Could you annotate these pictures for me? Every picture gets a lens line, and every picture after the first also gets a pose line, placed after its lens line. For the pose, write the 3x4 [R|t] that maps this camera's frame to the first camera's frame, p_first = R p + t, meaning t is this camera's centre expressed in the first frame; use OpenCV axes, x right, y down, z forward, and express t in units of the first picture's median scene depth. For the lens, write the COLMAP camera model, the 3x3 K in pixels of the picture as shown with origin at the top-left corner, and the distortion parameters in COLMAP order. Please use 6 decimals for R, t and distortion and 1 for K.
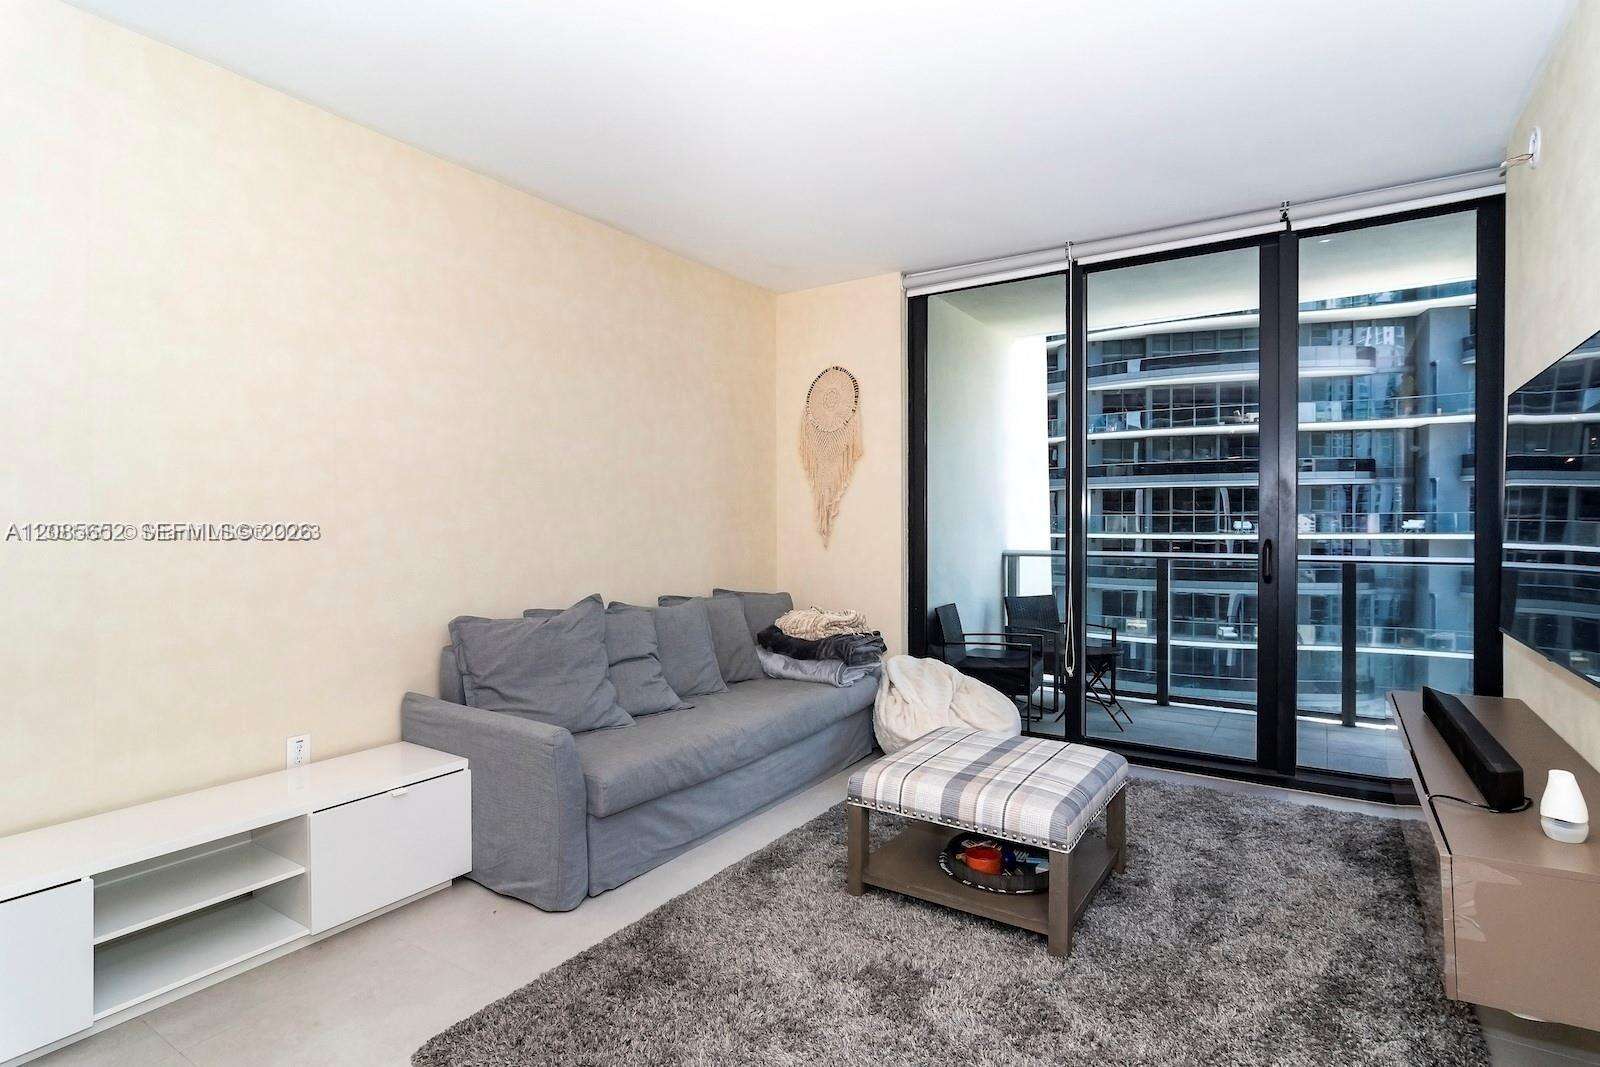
lens RADIAL K [[812.6, 0, 825.7], [0, 812.6, 538.1], [0, 0, 1]] dist [0.000146, 0.000512]
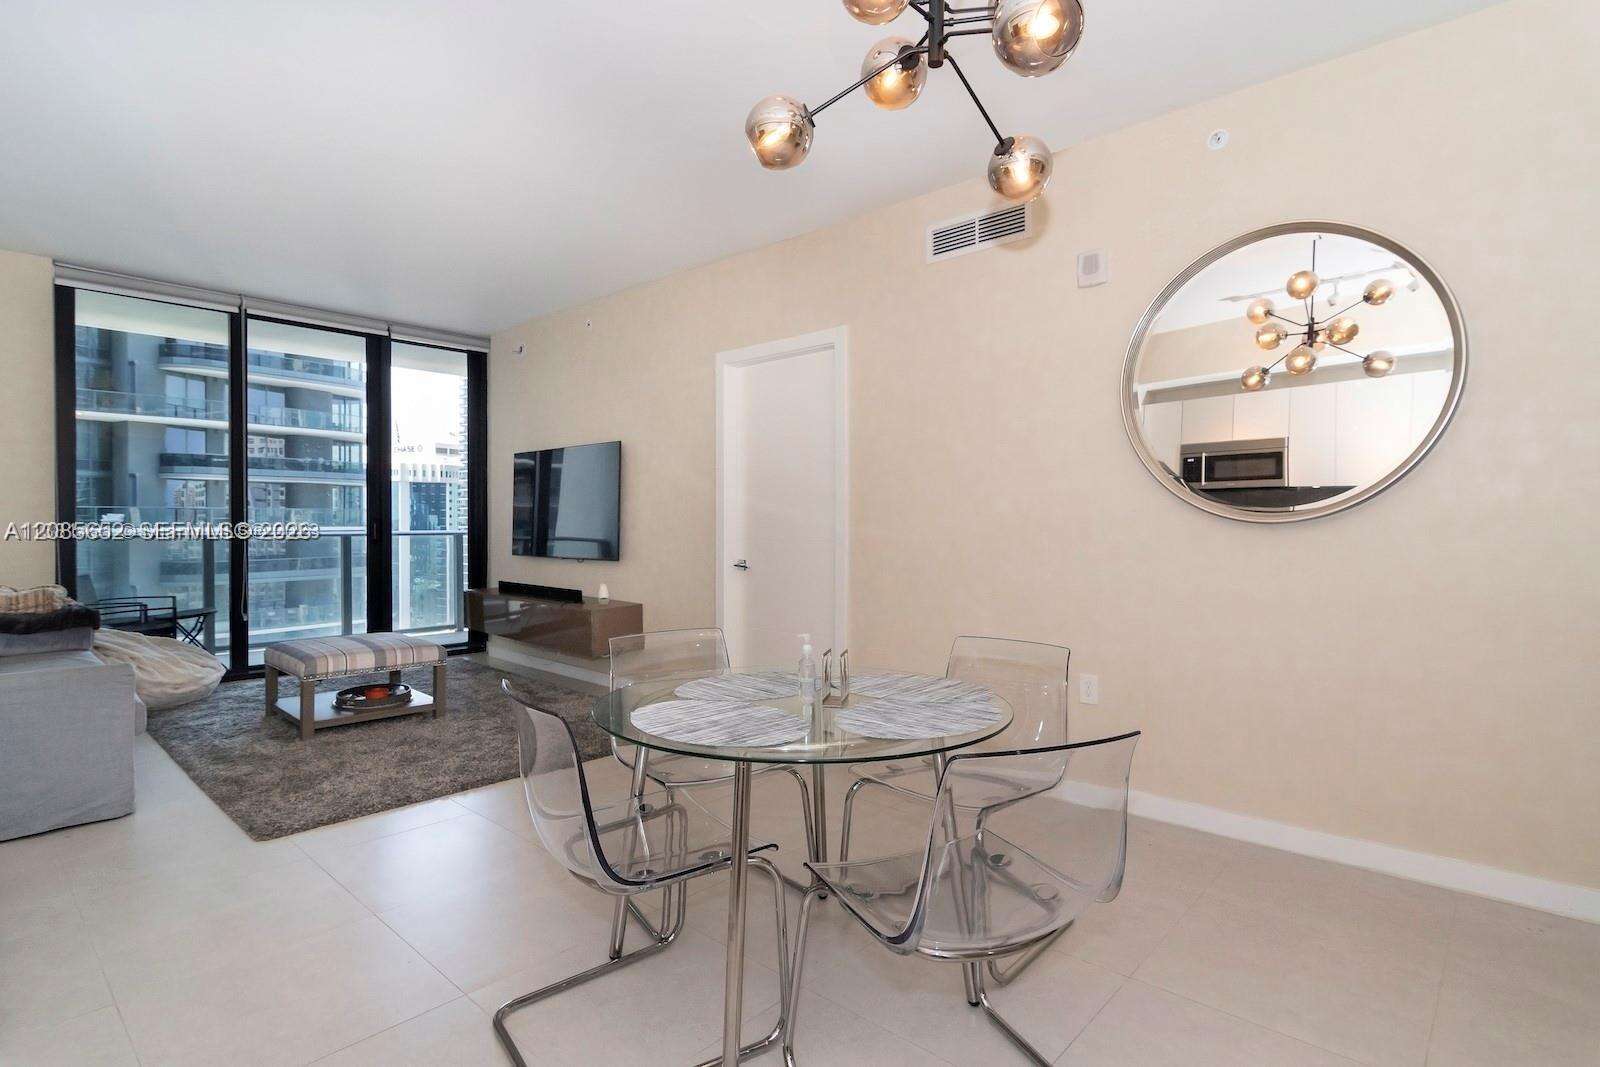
lens RADIAL K [[776.9, 0, 806.5], [0, 776.9, 528.6], [0, 0, 1]] dist [-0.000982, 0.002061]
pose [[0.171455, -0.008325, 0.985157, -0.523547], [0.014187, 0.999881, 0.005980, 0.016768], [-0.985090, 0.012951, 0.171553, -0.081292]]
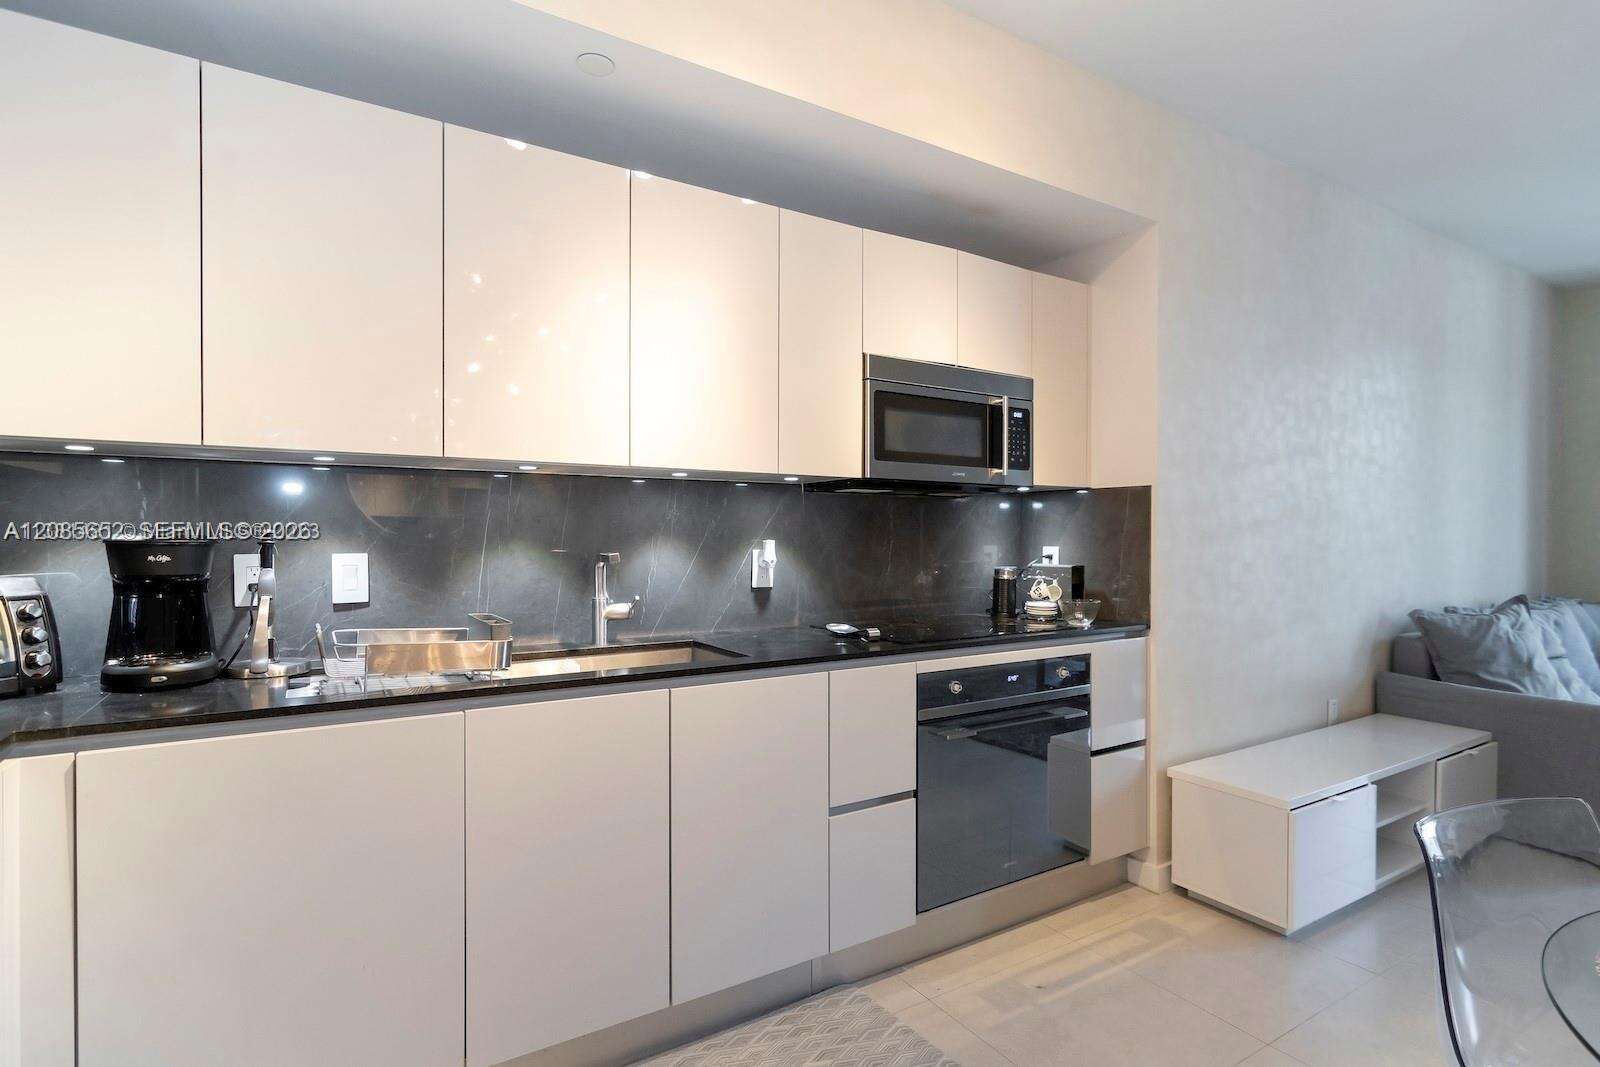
lens RADIAL K [[812.6, 0, 825.7], [0, 812.6, 538.1], [0, 0, 1]] dist [0.000146, 0.000512]
pose [[0.905293, 0.005483, -0.424752, -0.351180], [-0.009561, 0.999926, -0.007469, 0.005699], [0.424679, 0.010822, 0.905279, -0.197043]]
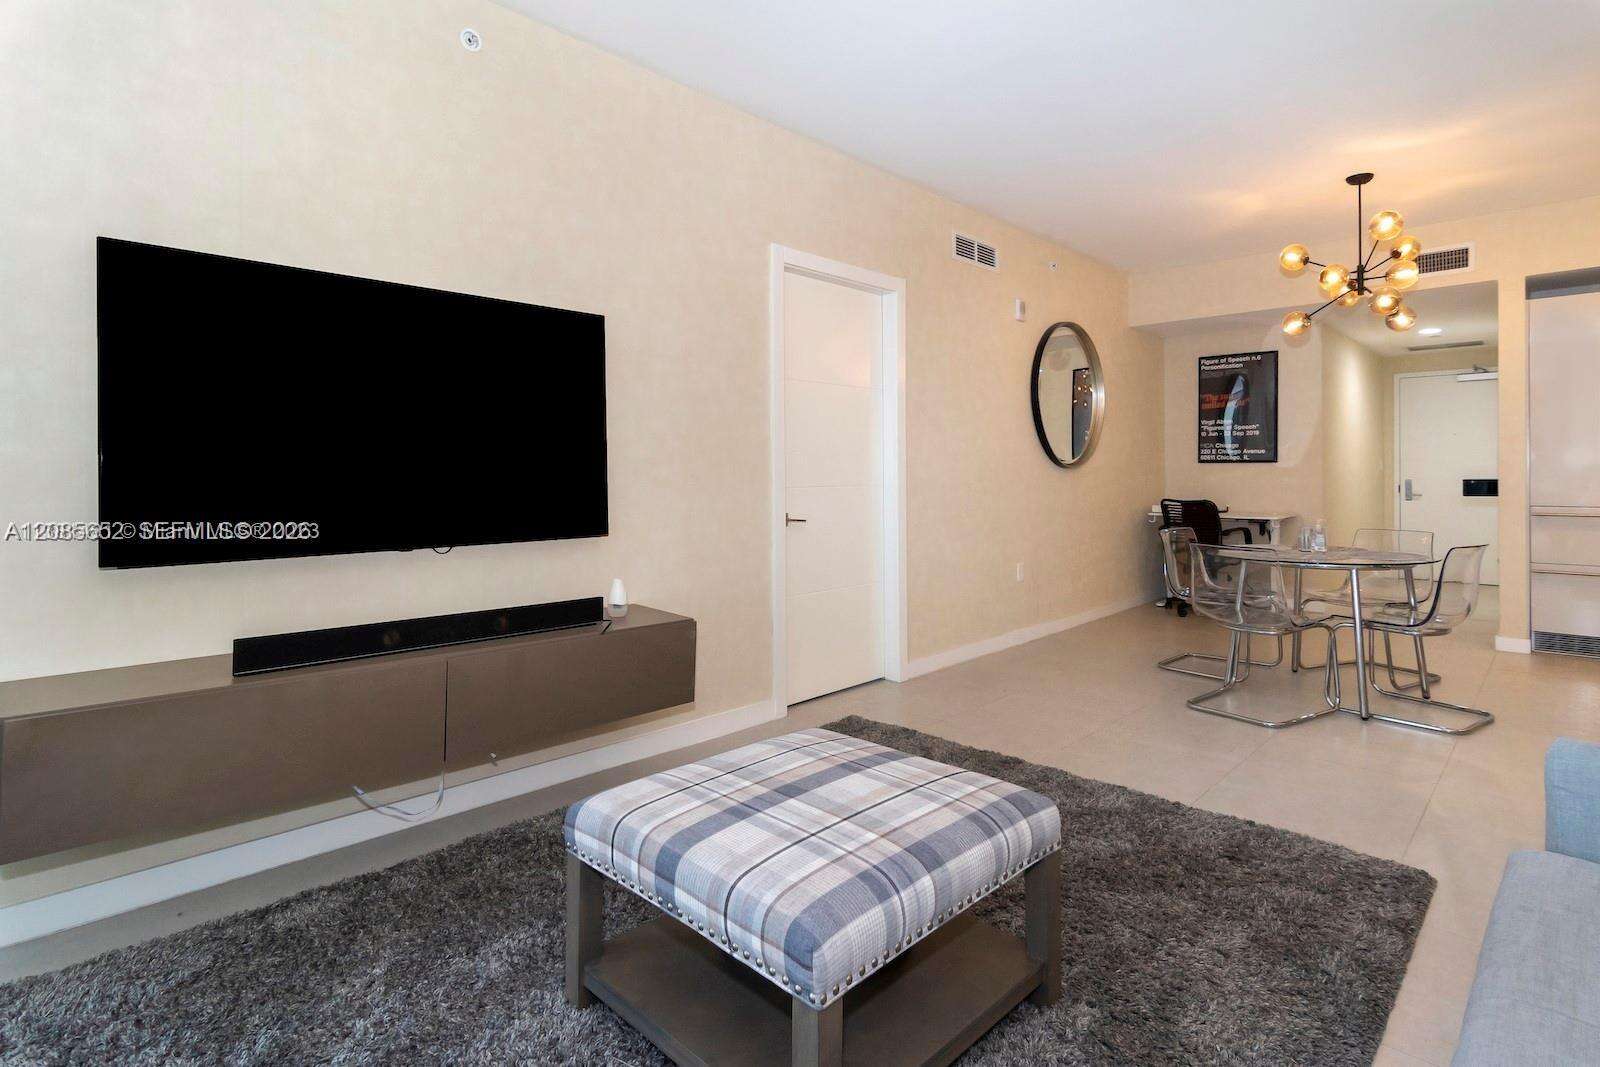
lens RADIAL K [[817.5, 0, 799.5], [0, 817.5, 468.3], [0, 0, 1]] dist [-0.013928, 0.000150]
pose [[-0.976242, 0.004551, 0.216637, 0.036793], [0.005793, 0.999970, 0.005099, 0.013290], [-0.216608, 0.006233, -0.976239, 0.689346]]
